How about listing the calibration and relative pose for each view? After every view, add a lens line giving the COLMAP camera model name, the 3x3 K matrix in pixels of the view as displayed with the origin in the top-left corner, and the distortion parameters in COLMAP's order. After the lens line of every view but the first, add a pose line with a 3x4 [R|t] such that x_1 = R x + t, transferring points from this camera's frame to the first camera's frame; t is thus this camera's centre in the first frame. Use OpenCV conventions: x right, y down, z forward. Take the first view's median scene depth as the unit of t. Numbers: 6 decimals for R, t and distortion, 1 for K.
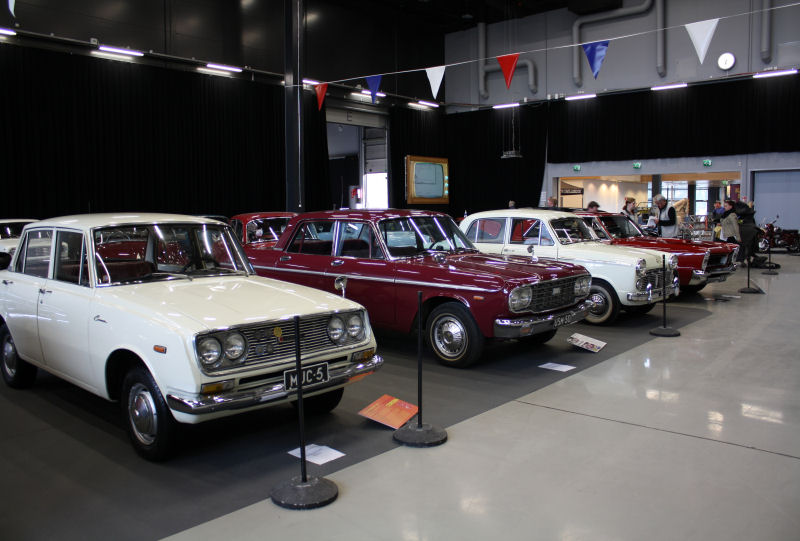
lens RADIAL K [[669.5, 0, 400.0], [0, 669.5, 270.5], [0, 0, 1]] dist [-0.106527, 0.109775]
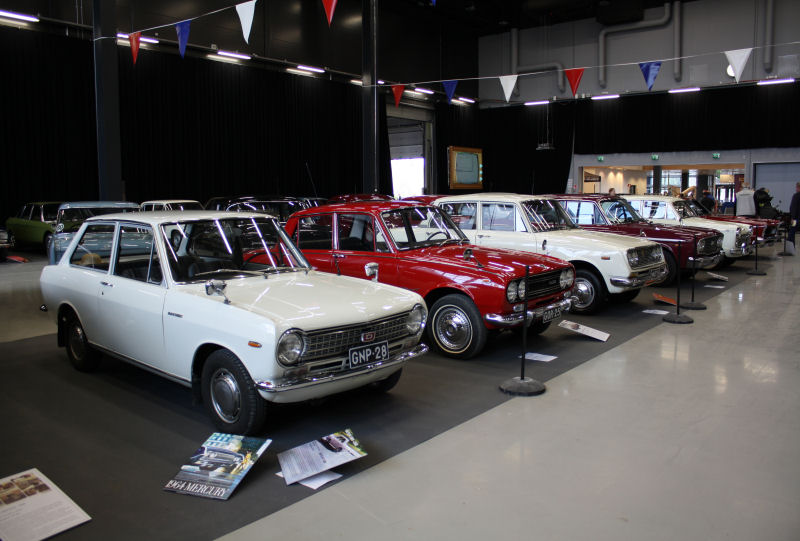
lens RADIAL K [[669.5, 0, 400.0], [0, 669.5, 270.5], [0, 0, 1]] dist [-0.106527, 0.109775]
pose [[0.999010, 0.001340, 0.044467, -0.130345], [-0.002376, 0.999727, 0.023244, 0.012754], [-0.044423, -0.023327, 0.998740, -0.133013]]
